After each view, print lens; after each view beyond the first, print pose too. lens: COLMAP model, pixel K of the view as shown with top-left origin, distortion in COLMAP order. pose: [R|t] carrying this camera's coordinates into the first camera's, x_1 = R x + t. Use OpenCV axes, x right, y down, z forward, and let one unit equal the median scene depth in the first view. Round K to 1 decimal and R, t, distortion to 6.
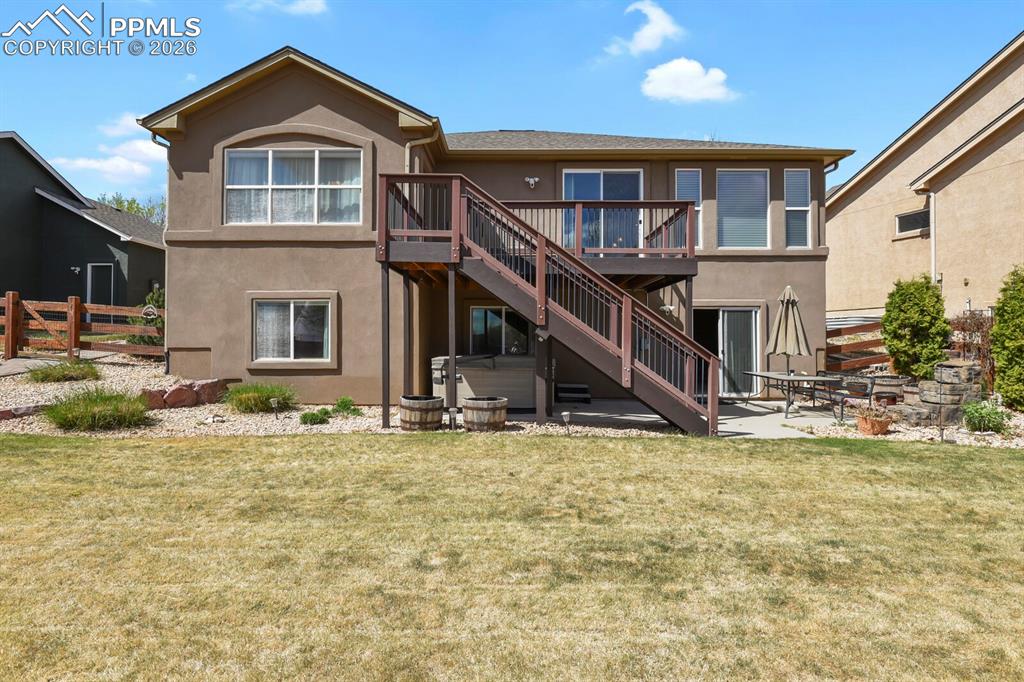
lens RADIAL K [[502.7, 0, 512.6], [0, 502.7, 338.6], [0, 0, 1]] dist [-0.003746, -0.000614]
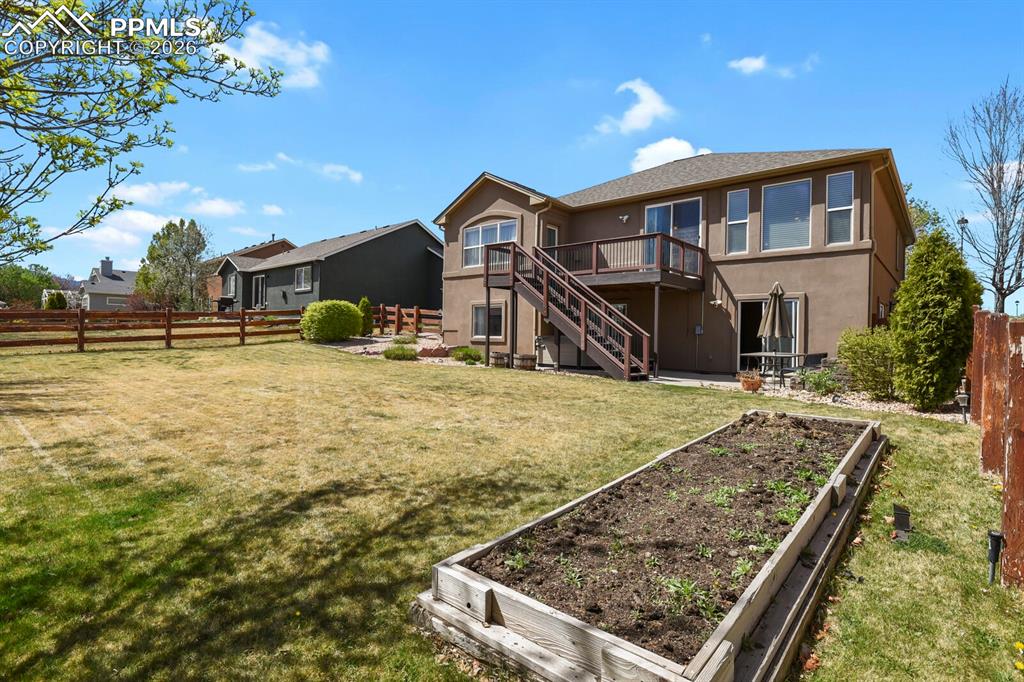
lens RADIAL K [[502.7, 0, 512.0], [0, 502.7, 336.7], [0, 0, 1]] dist [-0.003746, -0.000614]
pose [[0.756677, 0.011775, -0.653683, 0.843870], [-0.010540, 0.999928, 0.005811, 0.028976], [0.653704, 0.002492, 0.756746, -0.356601]]
